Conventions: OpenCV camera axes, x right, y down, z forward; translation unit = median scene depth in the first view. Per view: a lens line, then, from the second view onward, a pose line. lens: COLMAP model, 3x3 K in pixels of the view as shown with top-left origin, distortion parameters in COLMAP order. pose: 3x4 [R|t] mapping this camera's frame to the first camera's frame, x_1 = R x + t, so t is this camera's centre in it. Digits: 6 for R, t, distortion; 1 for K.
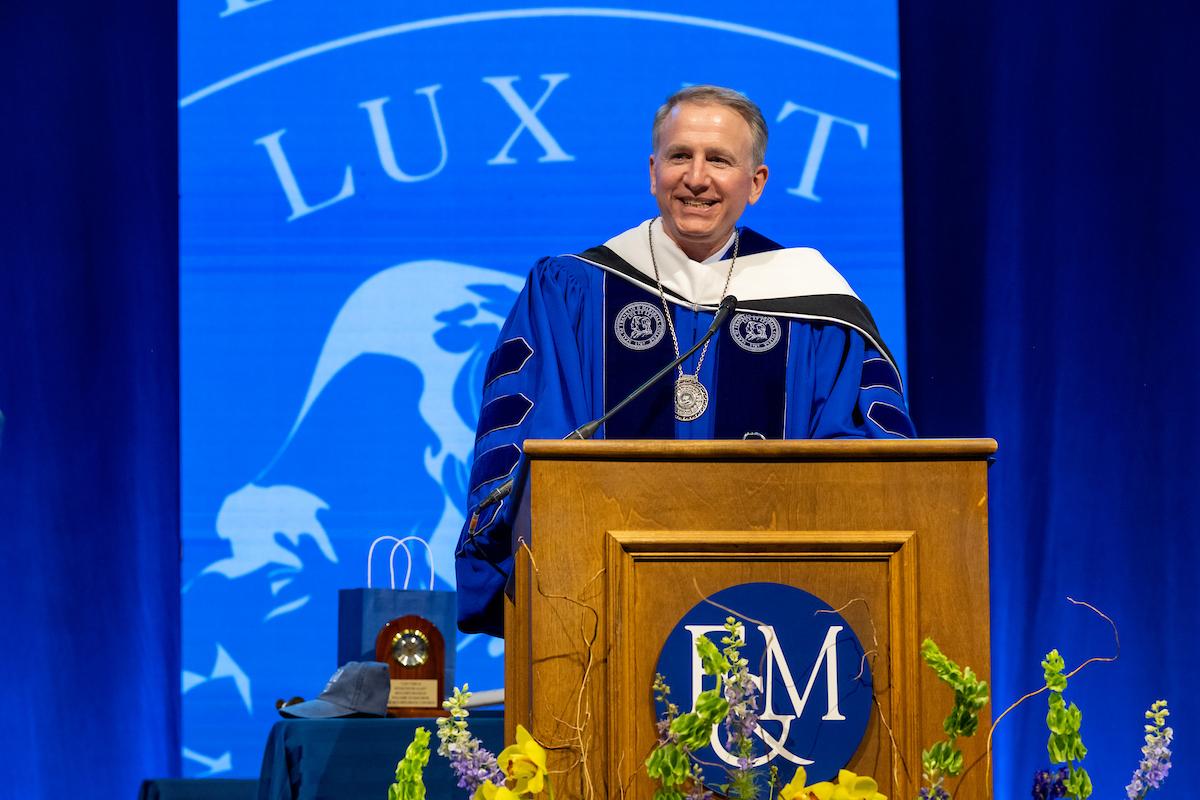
lens RADIAL K [[3160.5, 0, 600.0], [0, 3160.5, 400.0], [0, 0, 1]] dist [-0.073468, -0.447253]
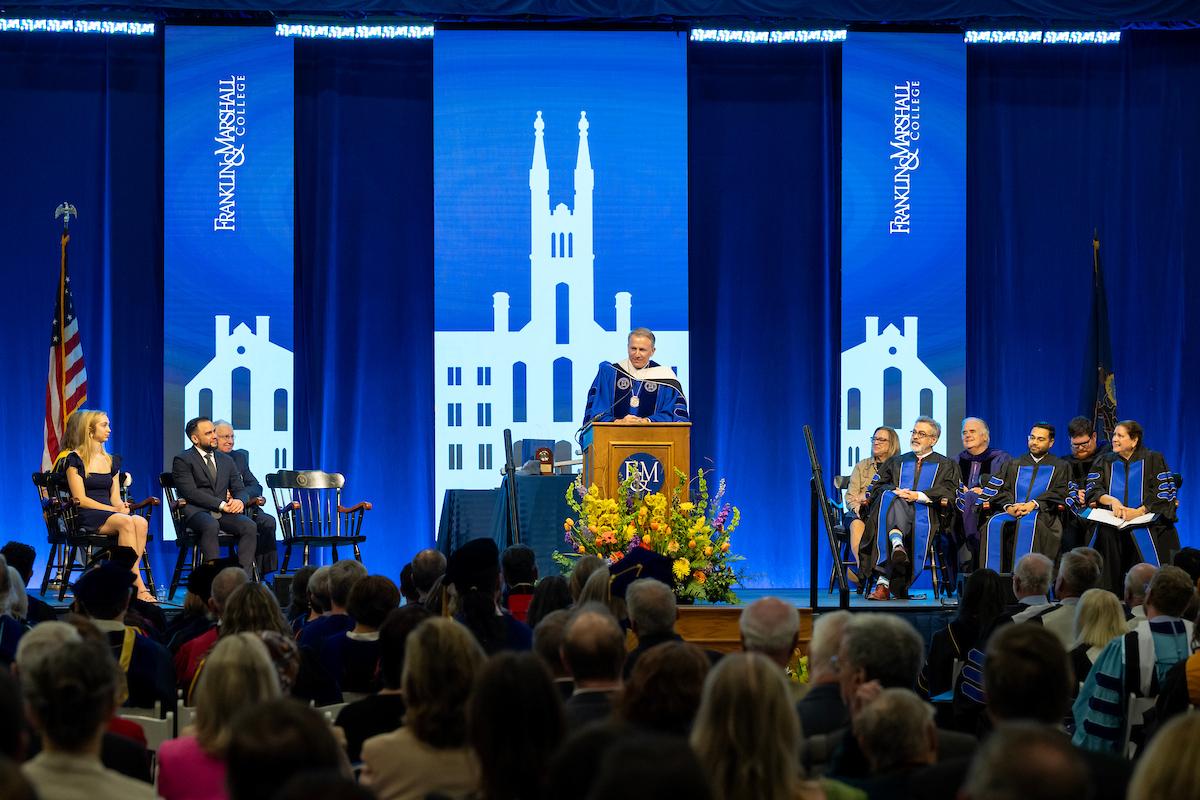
lens RADIAL K [[1686.7, 0, 600.0], [0, 1686.7, 400.0], [0, 0, 1]] dist [-0.007172, -0.004857]
pose [[0.999365, 0.010742, 0.033975, -0.098386], [-0.013082, 0.997501, 0.069426, -0.197544], [-0.033145, -0.069826, 0.997008, -1.529801]]
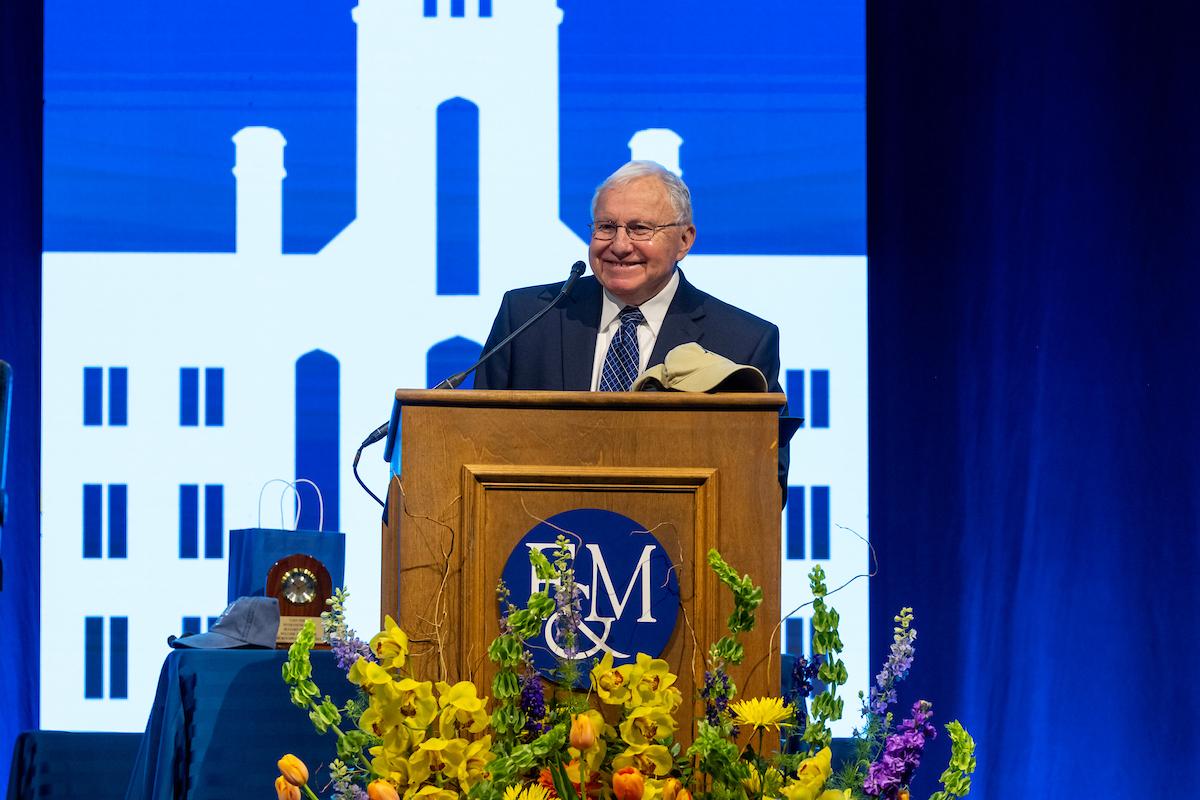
lens RADIAL K [[4476.3, 0, 600.0], [0, 4476.3, 400.0], [0, 0, 1]] dist [-0.116142, 0.195610]
pose [[0.999873, 0.014078, 0.007495, 0.041769], [-0.014204, 0.999754, 0.017030, -0.013649], [-0.007253, -0.017134, 0.999827, -0.727735]]
